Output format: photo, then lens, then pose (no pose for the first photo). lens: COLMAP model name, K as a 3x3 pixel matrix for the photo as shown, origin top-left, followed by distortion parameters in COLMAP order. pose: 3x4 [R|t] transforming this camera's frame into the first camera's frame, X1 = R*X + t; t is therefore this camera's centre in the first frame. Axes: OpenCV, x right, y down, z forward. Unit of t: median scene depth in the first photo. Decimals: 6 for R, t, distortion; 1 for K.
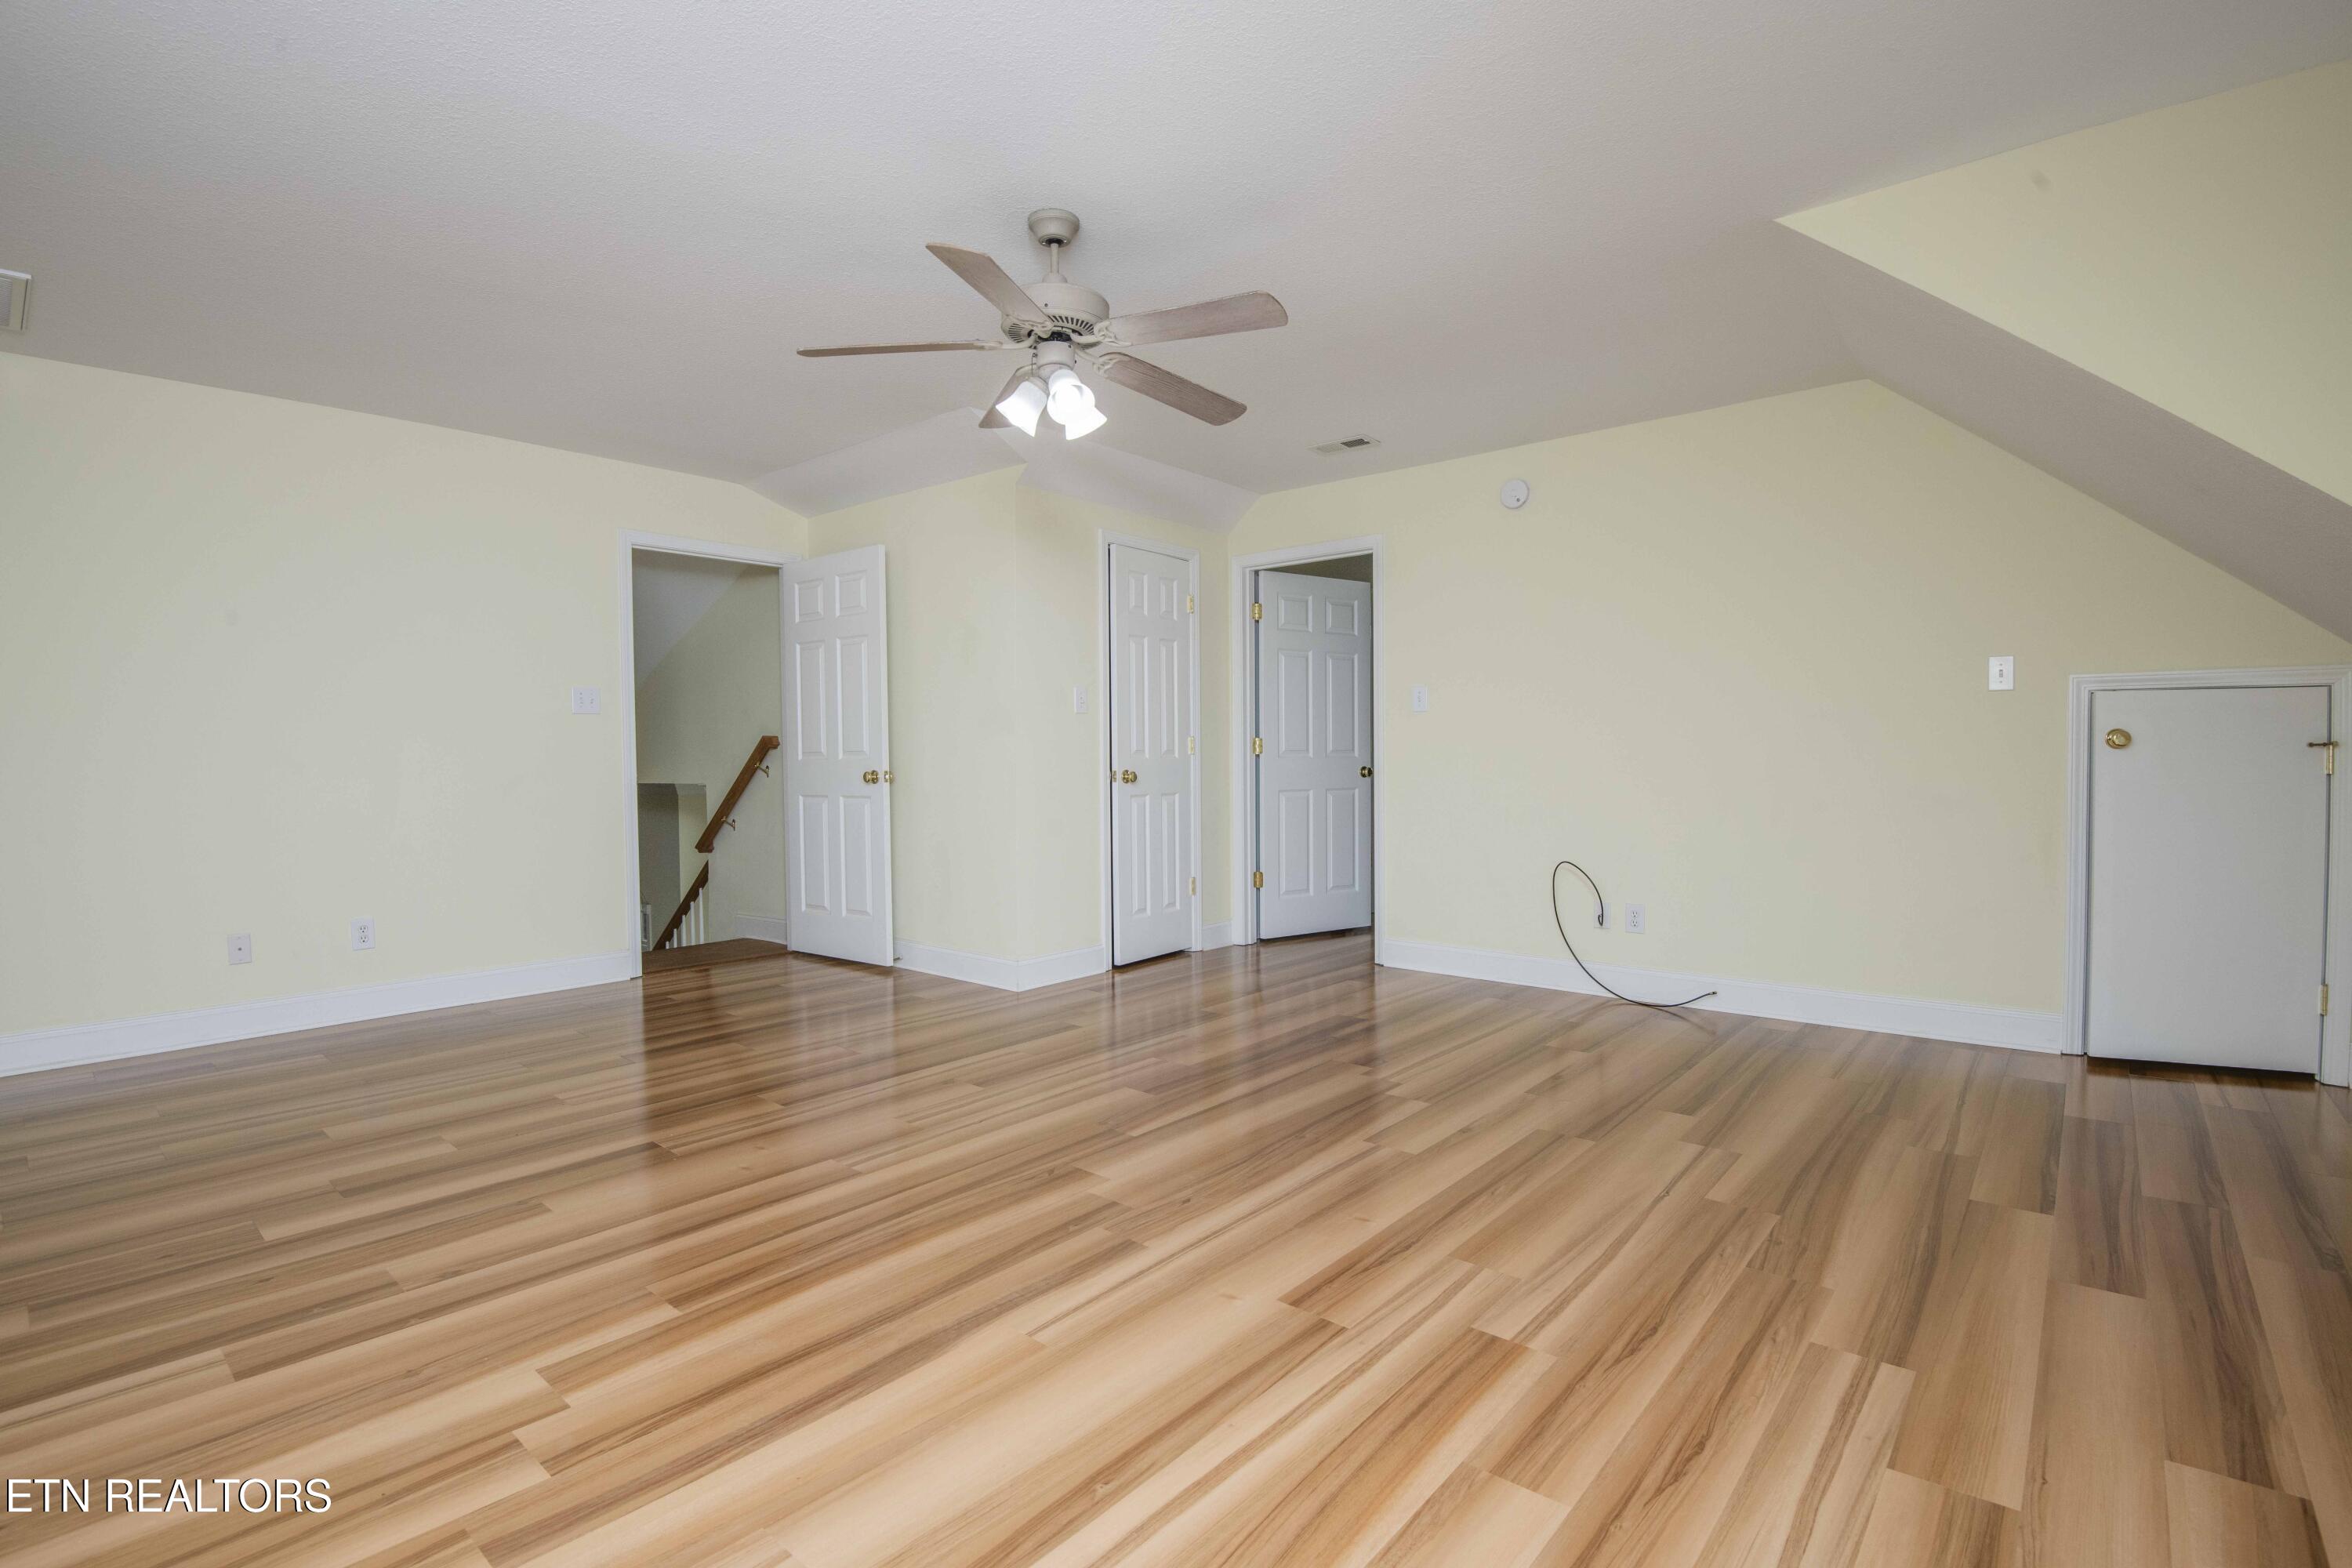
lens RADIAL K [[1086.2, 0, 1161.6], [0, 1086.2, 759.1], [0, 0, 1]] dist [-0.010967, -0.001636]
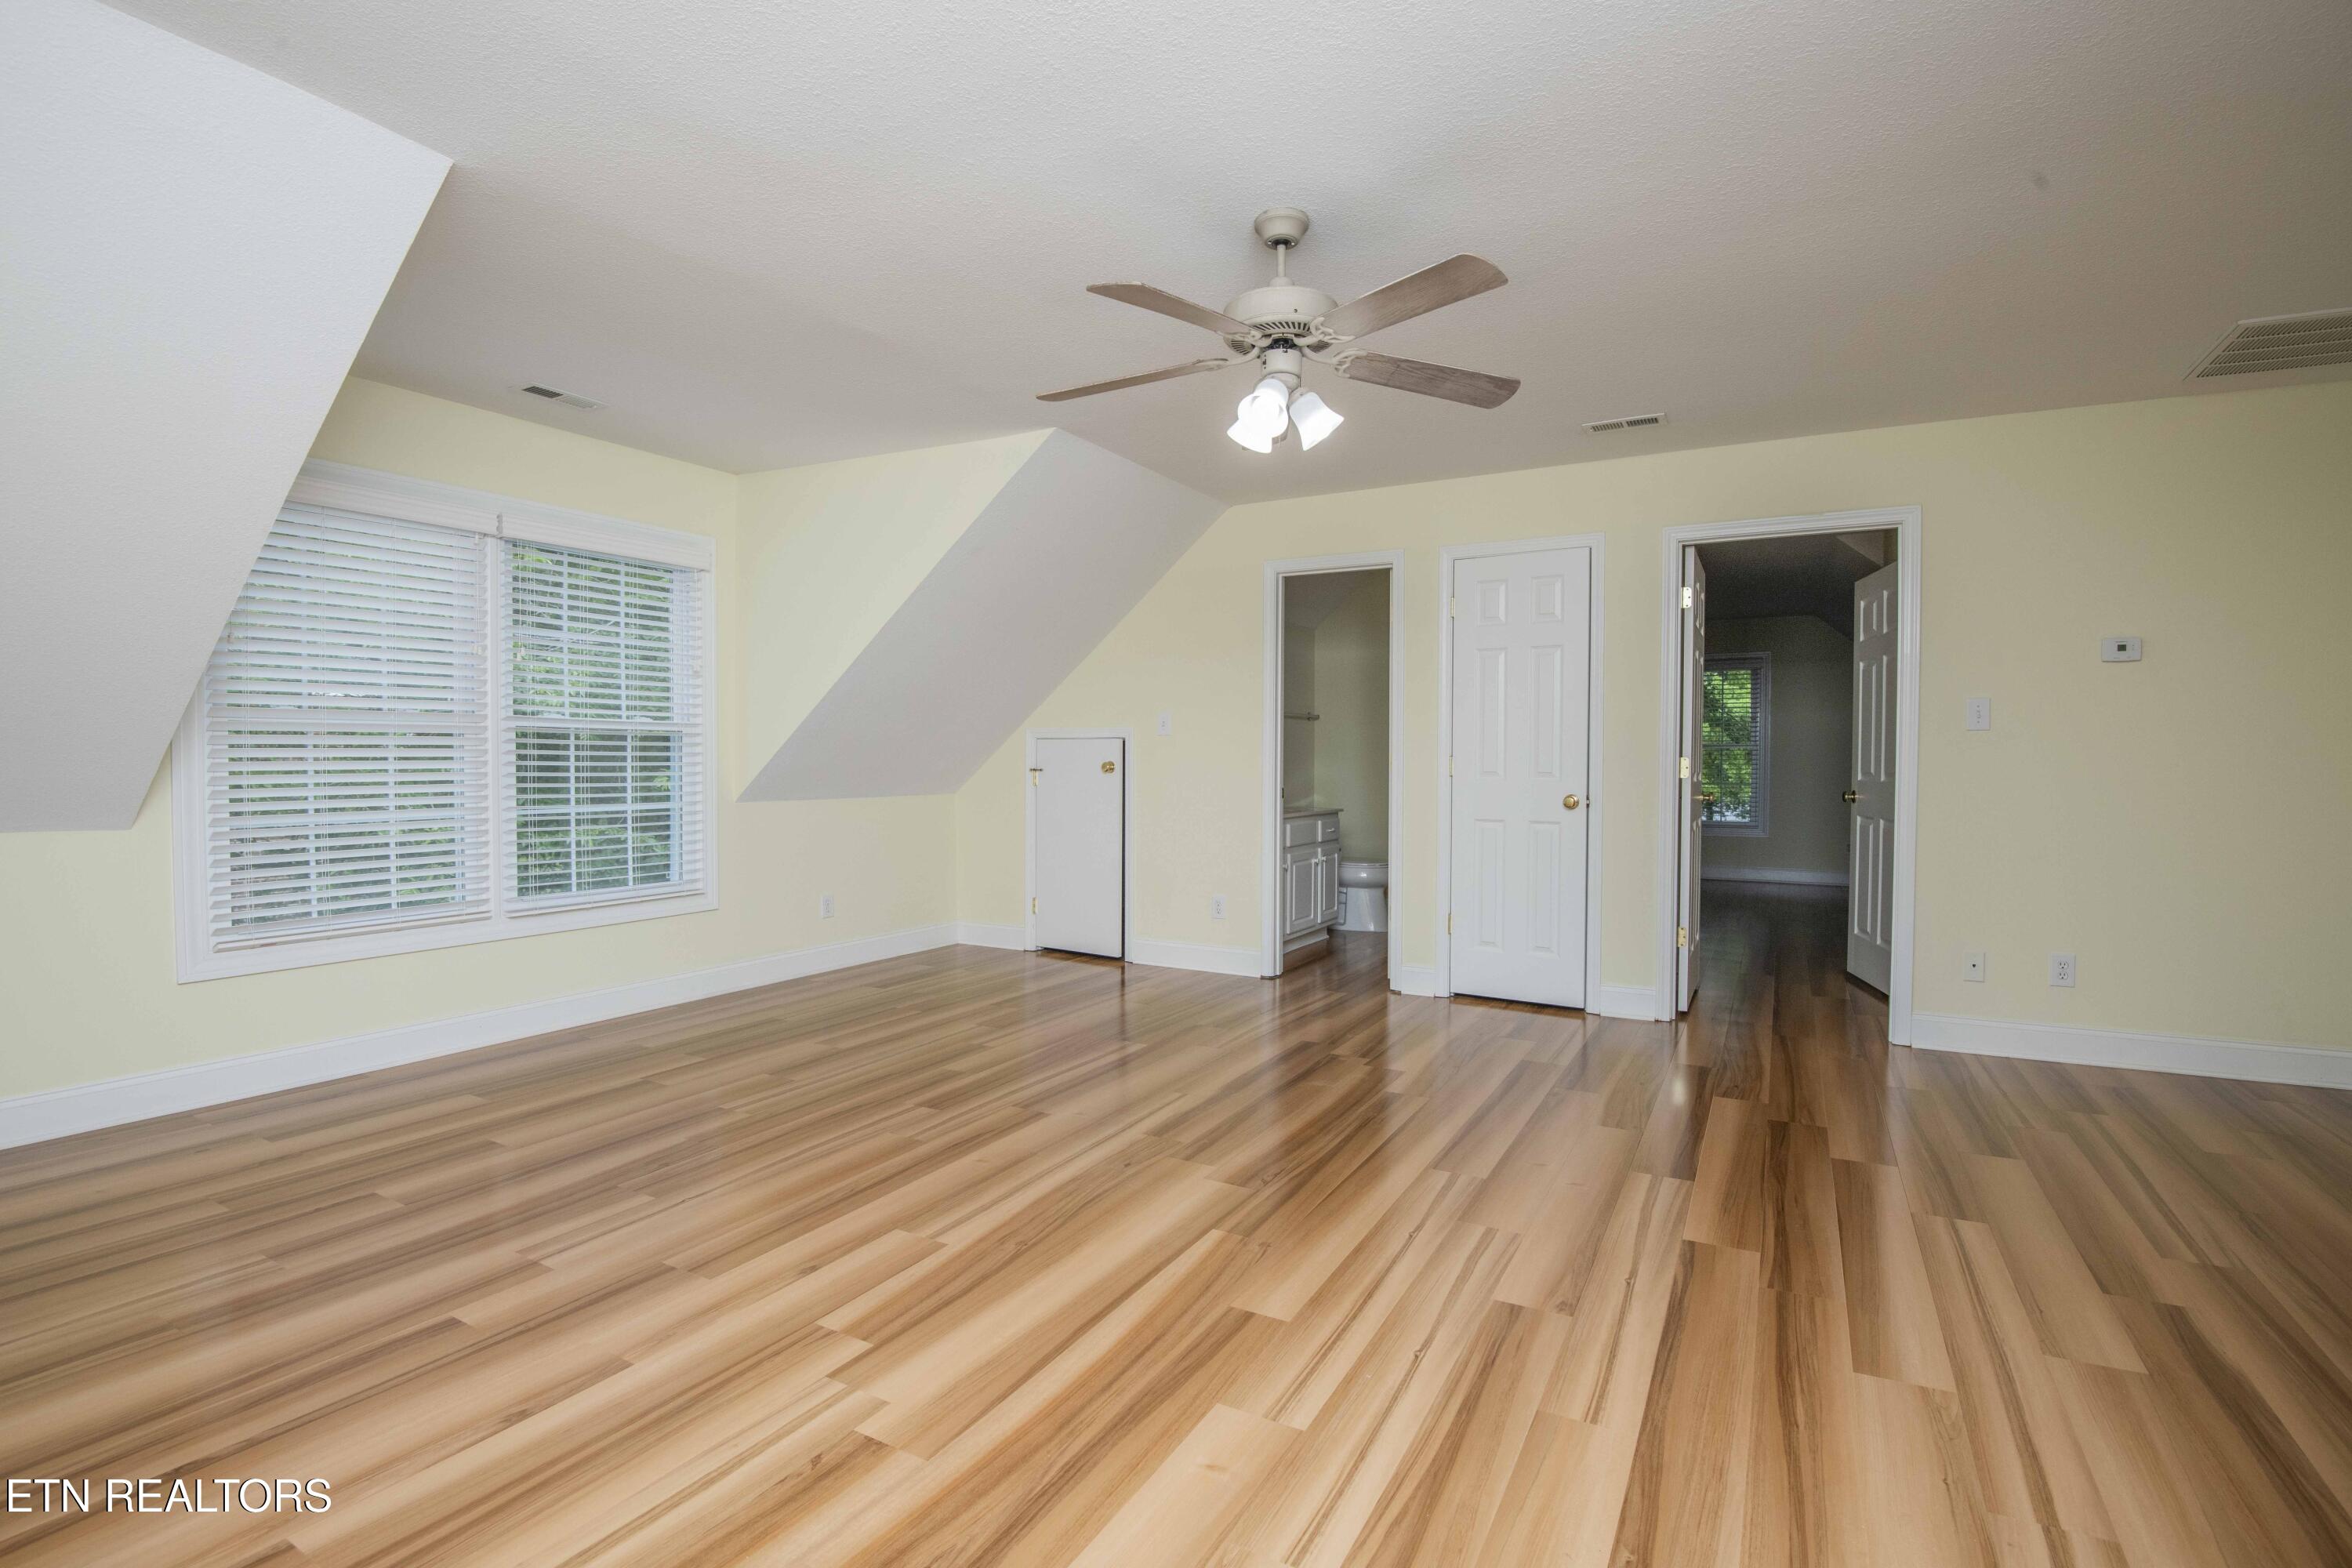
lens RADIAL K [[1086.2, 0, 1180.1], [0, 1086.2, 801.7], [0, 0, 1]] dist [-0.010967, -0.001636]
pose [[-0.976683, 0.012771, -0.214309, 0.210980], [0.004144, 0.999165, 0.040655, -0.032487], [0.214649, 0.038819, -0.975920, 2.115514]]
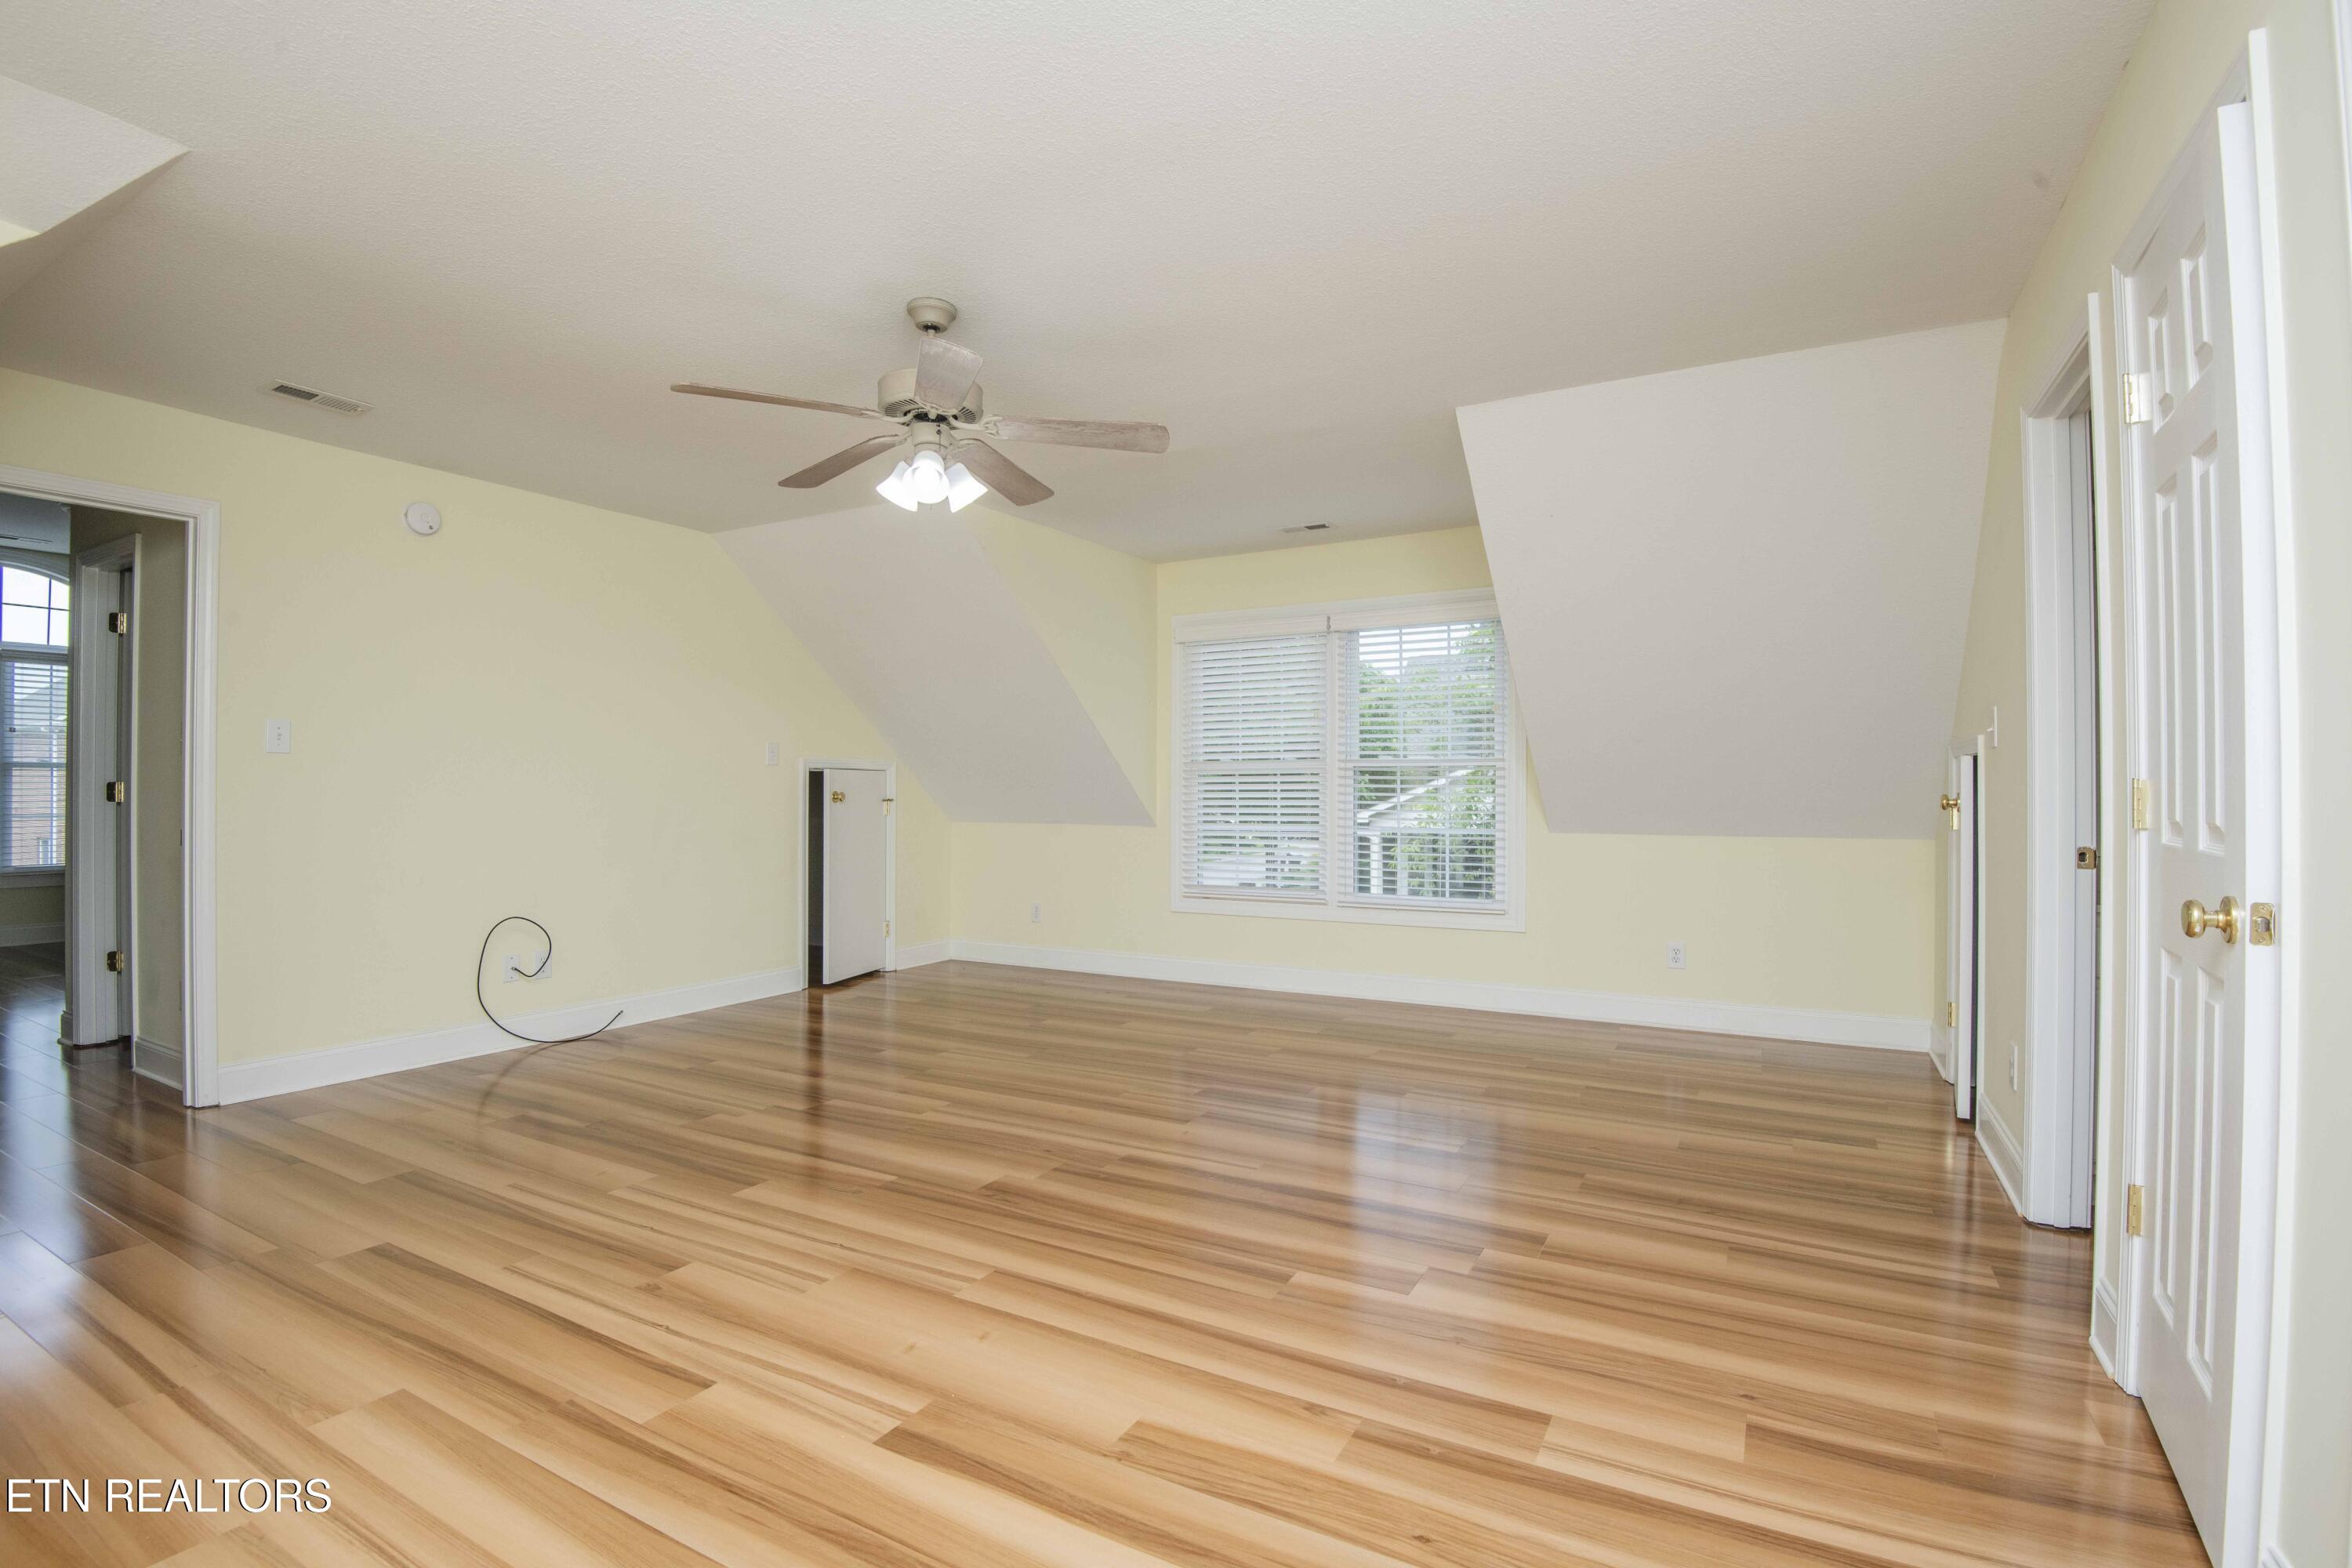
lens RADIAL K [[1086.2, 0, 1174.6], [0, 1086.2, 788.2], [0, 0, 1]] dist [-0.010967, -0.001636]
pose [[-0.208001, 0.011788, 0.978058, -1.290039], [0.007043, 0.999920, -0.010554, -0.018477], [-0.978103, 0.004694, -0.208067, 1.106254]]
